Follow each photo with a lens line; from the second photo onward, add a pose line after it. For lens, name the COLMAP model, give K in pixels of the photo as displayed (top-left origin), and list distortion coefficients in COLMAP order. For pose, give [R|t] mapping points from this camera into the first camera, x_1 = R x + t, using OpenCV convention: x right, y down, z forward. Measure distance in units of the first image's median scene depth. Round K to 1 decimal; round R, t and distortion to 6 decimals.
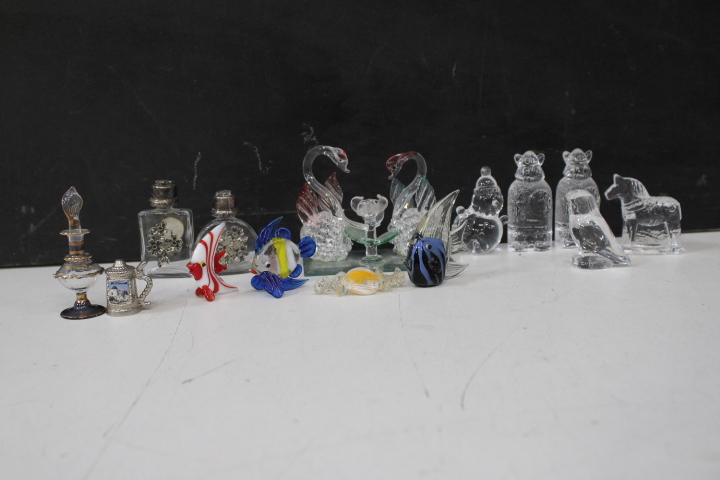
lens RADIAL K [[822.1, 0, 356.9], [0, 822.1, 238.4], [0, 0, 1]] dist [-0.073221, 0.000000]
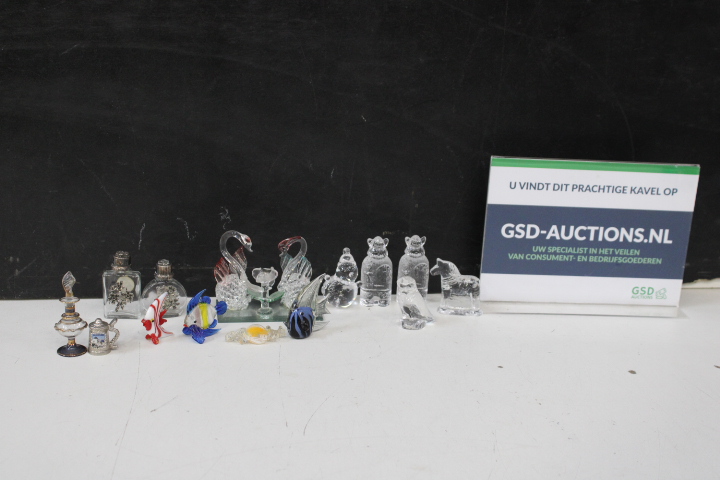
lens RADIAL K [[1006.5, 0, 362.0], [0, 1006.5, 240.9], [0, 0, 1]] dist [-0.008842, 0.000000]
pose [[0.993237, 0.052529, 0.103541, -0.001938], [-0.063022, 0.992906, 0.100825, -0.288900], [-0.097510, -0.106668, 0.989502, -0.765349]]
